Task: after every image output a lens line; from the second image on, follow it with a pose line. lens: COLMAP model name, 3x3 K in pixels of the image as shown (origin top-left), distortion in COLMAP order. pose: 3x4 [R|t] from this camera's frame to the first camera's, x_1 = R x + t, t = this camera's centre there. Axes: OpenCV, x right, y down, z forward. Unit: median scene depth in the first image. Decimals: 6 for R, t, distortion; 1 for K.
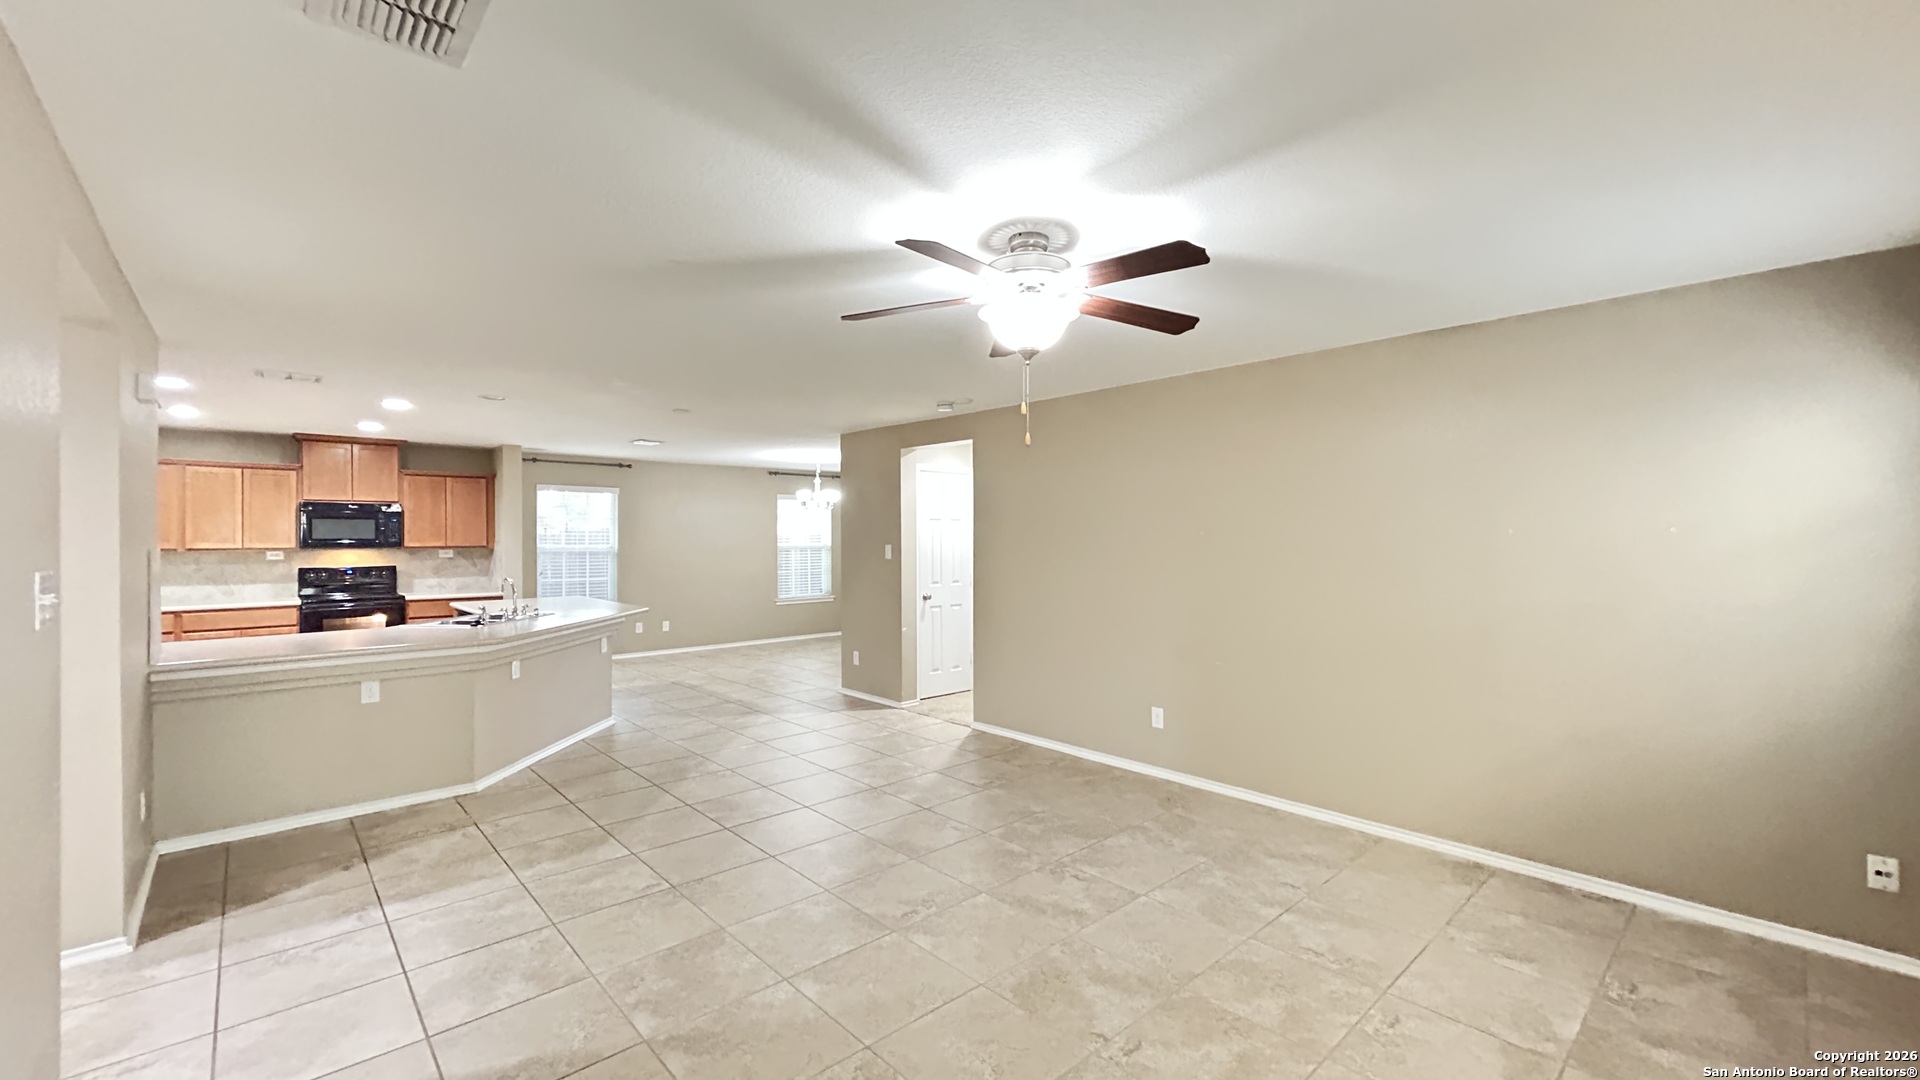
lens RADIAL K [[770.1, 0, 962.2], [0, 770.1, 536.5], [0, 0, 1]] dist [0.000872, 0.000710]
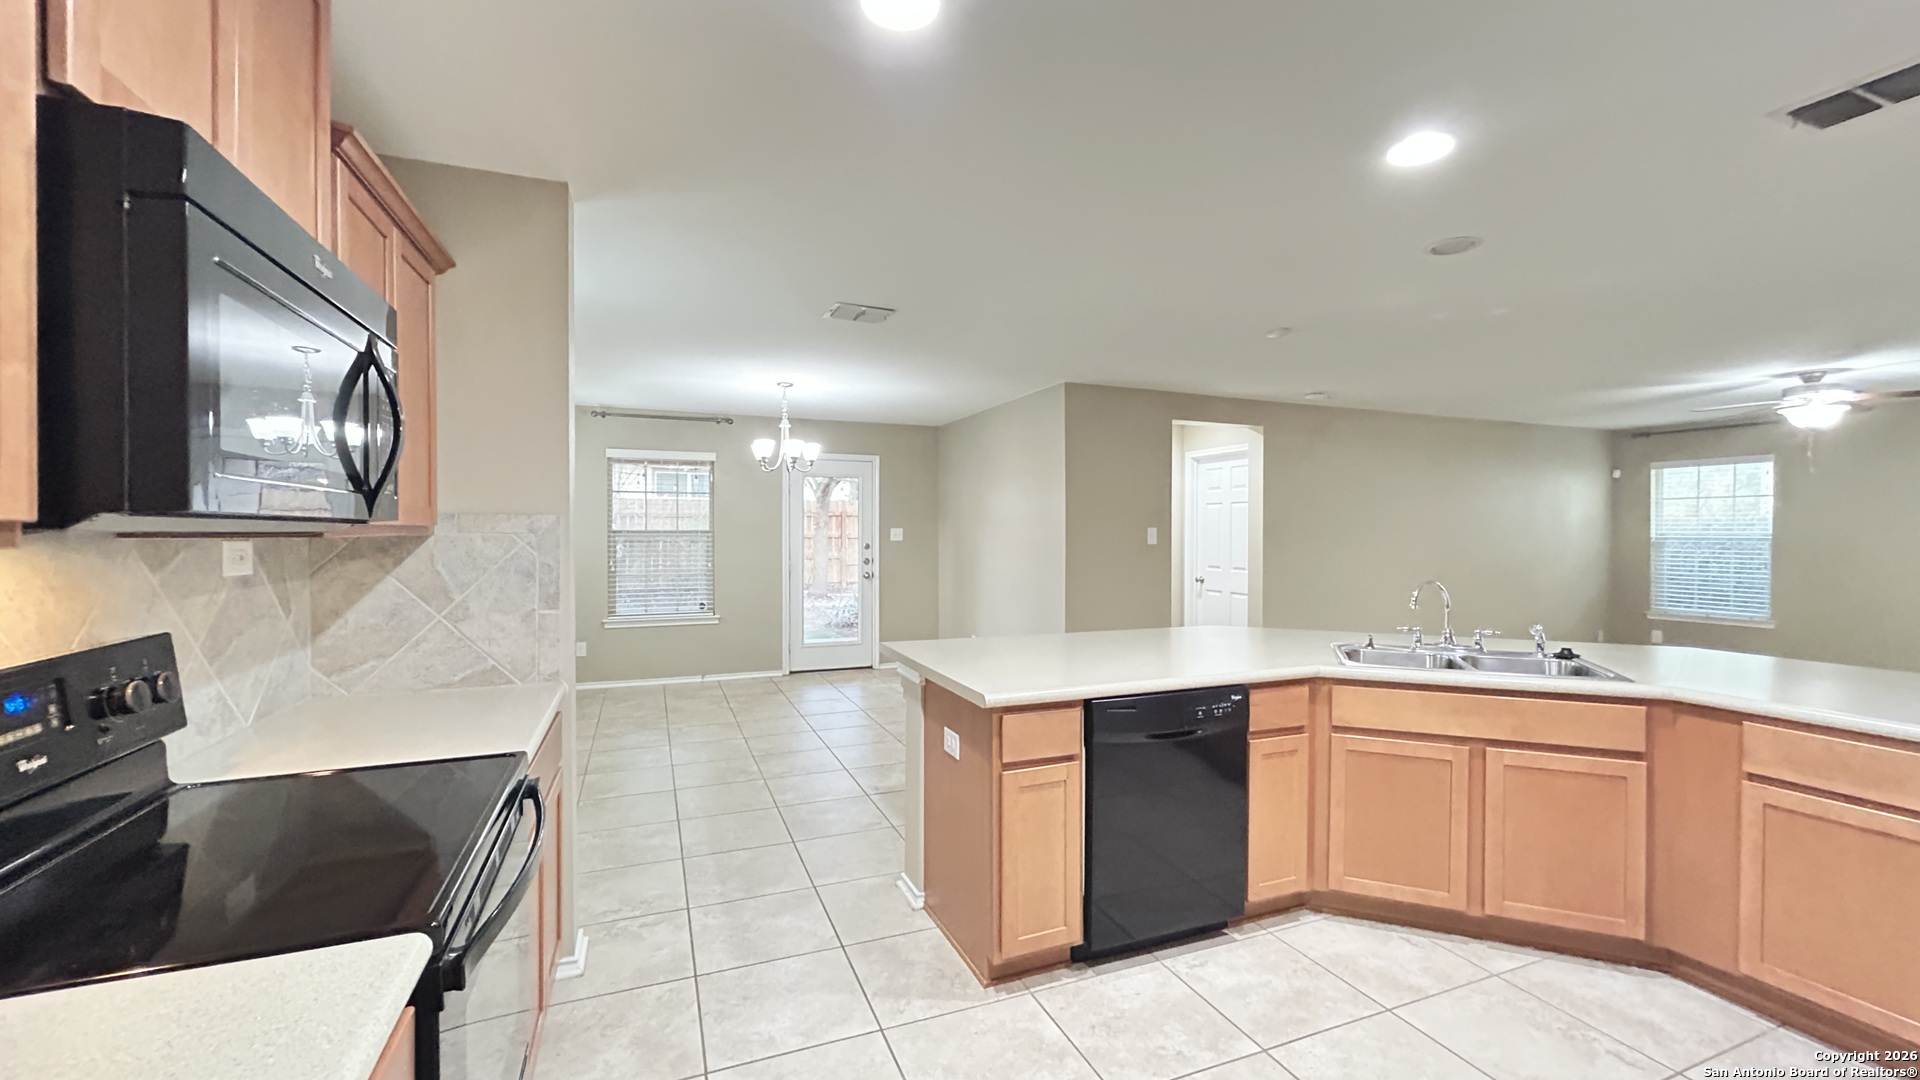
lens RADIAL K [[770.1, 0, 962.2], [0, 770.1, 536.5], [0, 0, 1]] dist [0.000872, 0.000710]
pose [[0.345587, -0.003170, 0.938381, -1.195673], [-0.004496, 0.999977, 0.005034, 0.021229], [-0.938376, -0.005959, 0.345565, 1.104158]]
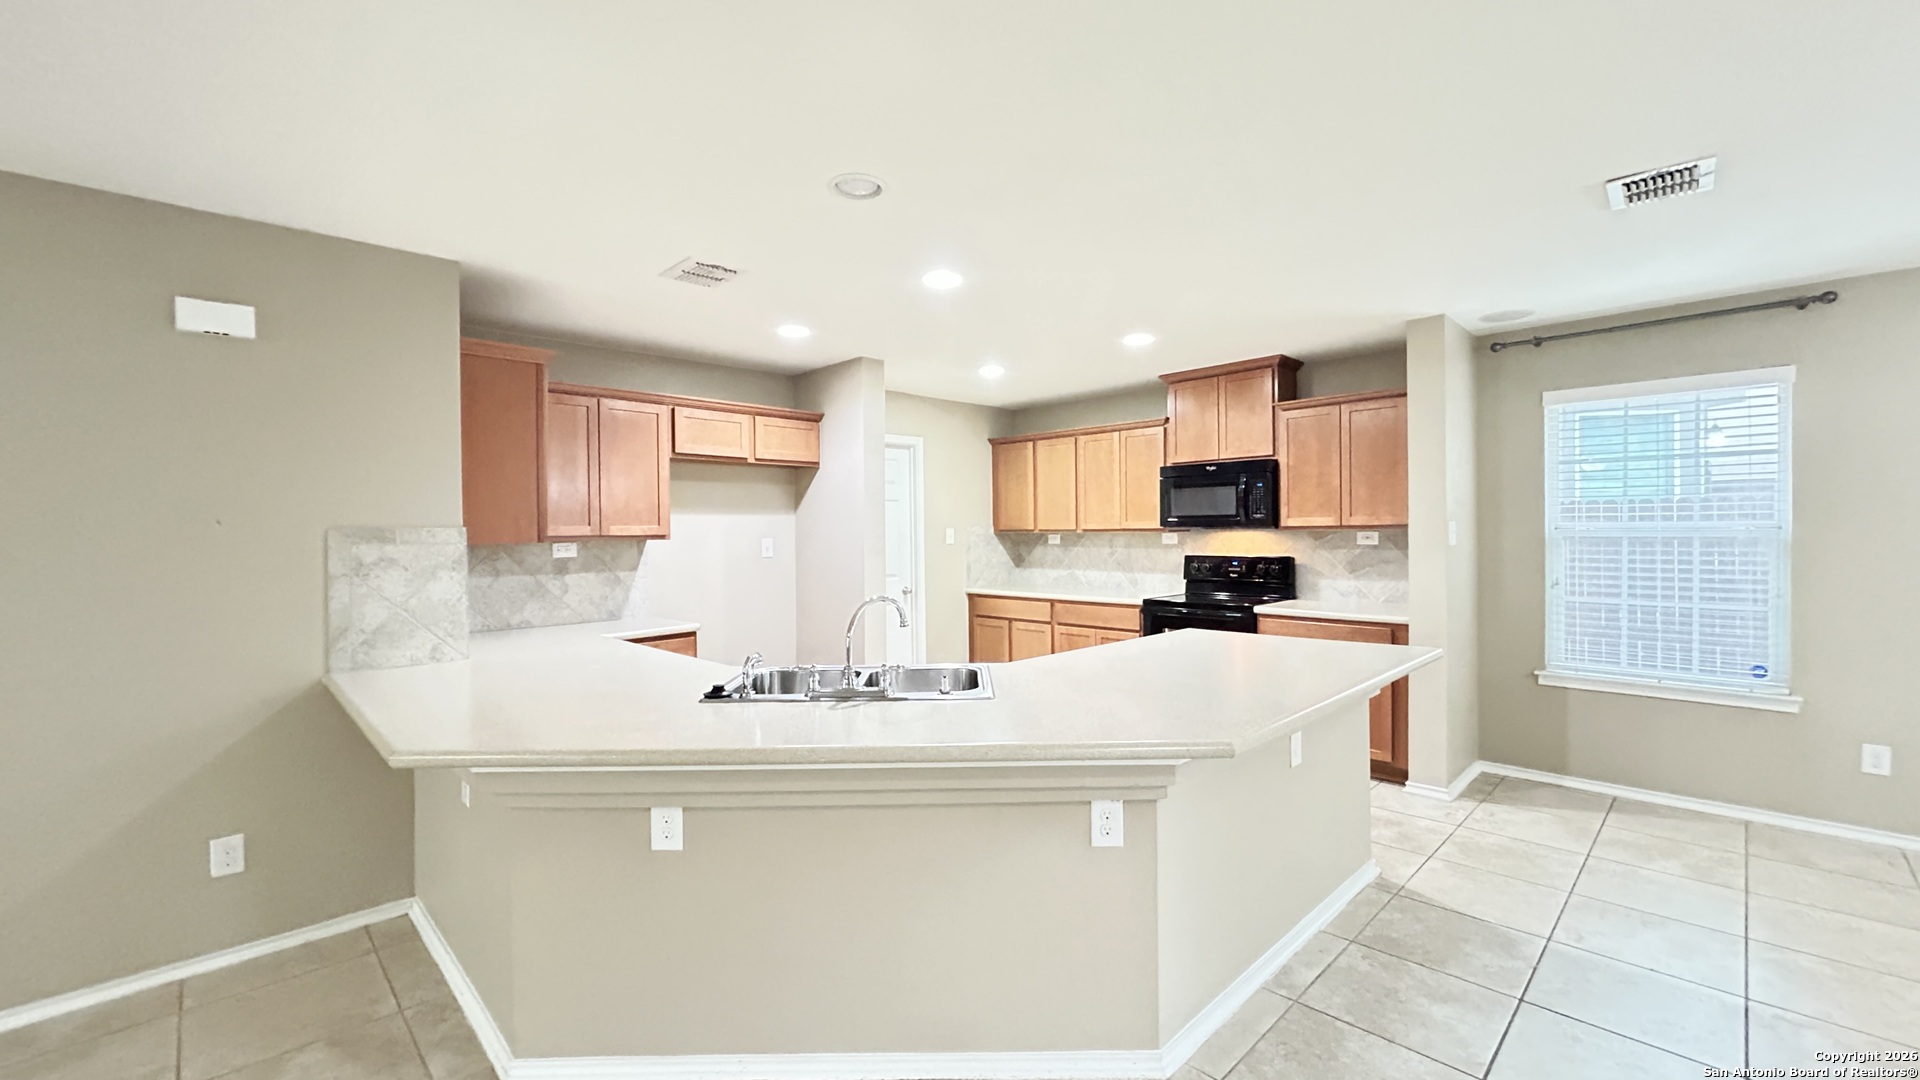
lens RADIAL K [[773.7, 0, 960.4], [0, 773.7, 537.4], [0, 0, 1]] dist [0.001208, 0.000836]
pose [[0.034611, 0.010013, -0.999351, -0.151920], [0.013528, 0.999853, 0.010486, 0.016872], [0.999309, -0.013883, 0.034471, 1.010262]]
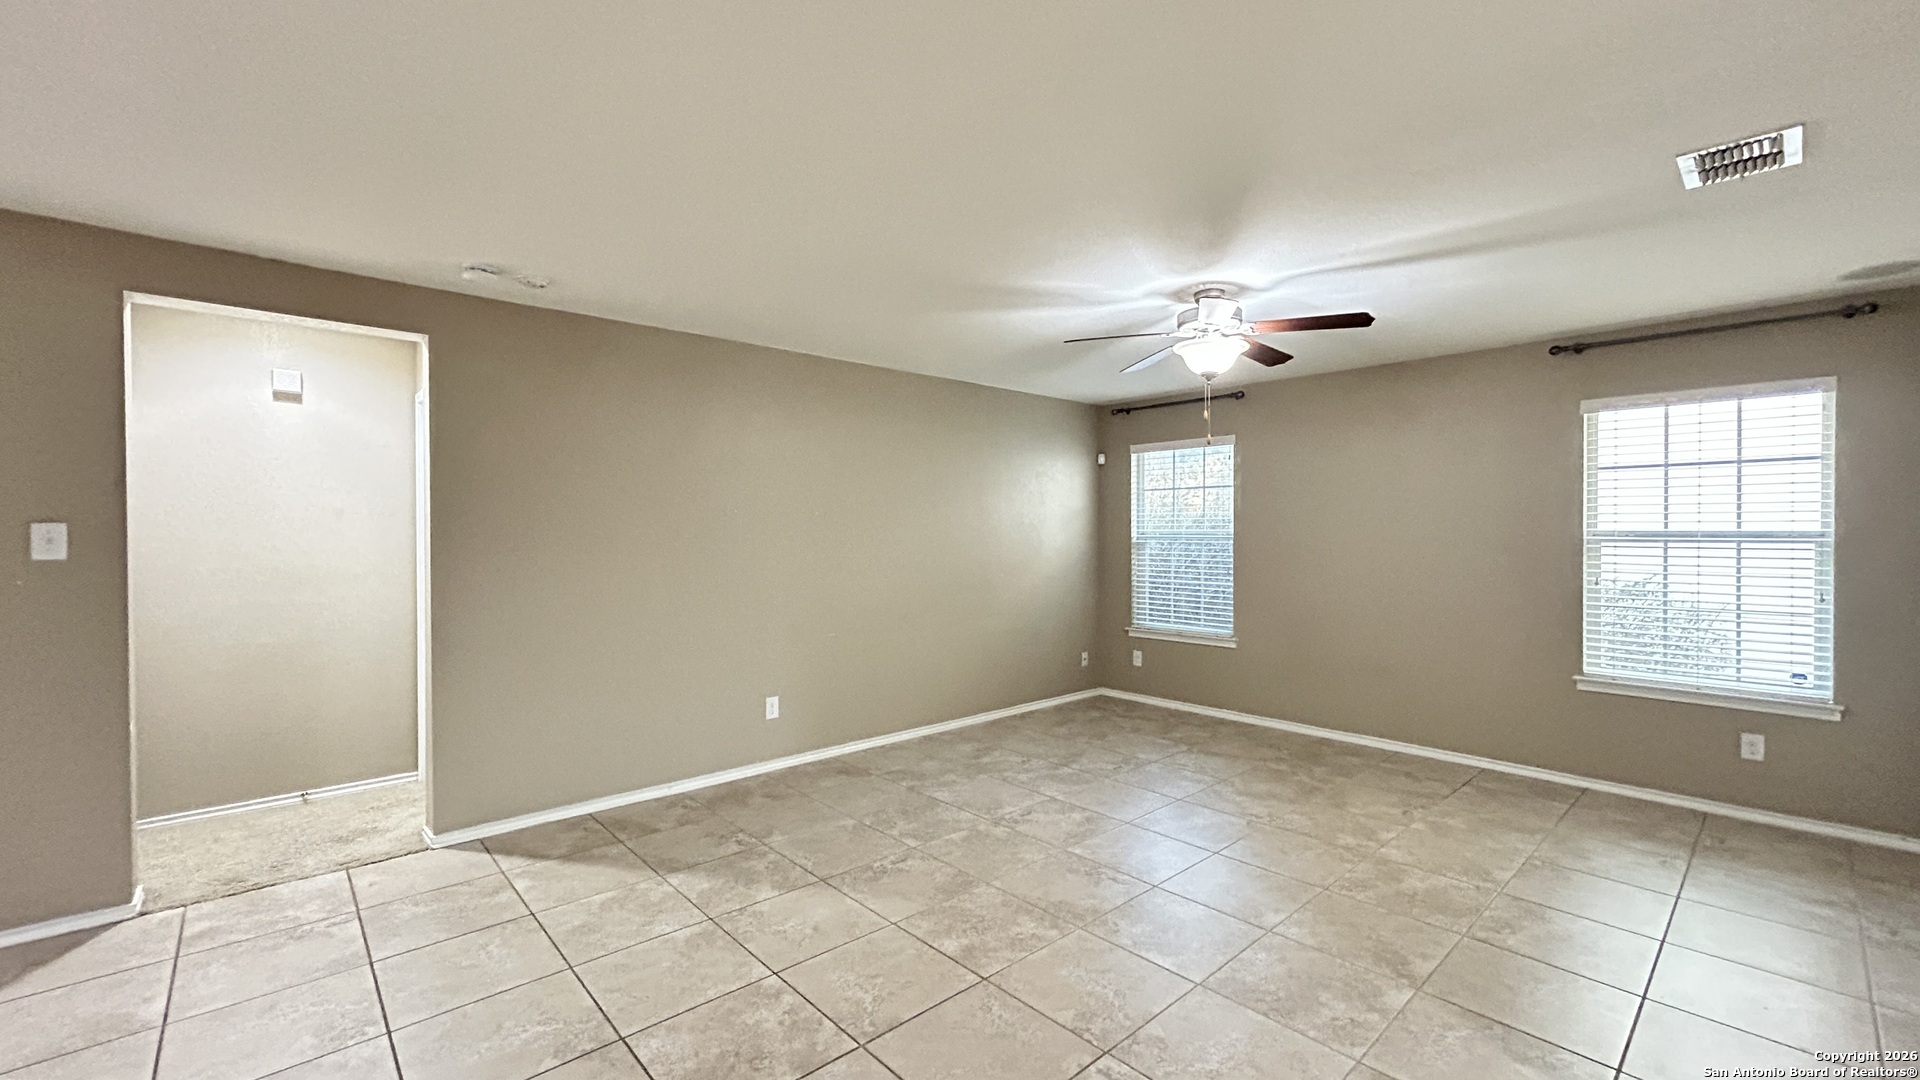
lens RADIAL K [[770.1, 0, 962.2], [0, 770.1, 536.5], [0, 0, 1]] dist [0.000872, 0.000710]
pose [[0.003683, -0.004835, 0.999982, -0.591447], [-0.000606, 0.999988, 0.004837, 0.018371], [-0.999993, -0.000624, 0.003680, 0.659555]]
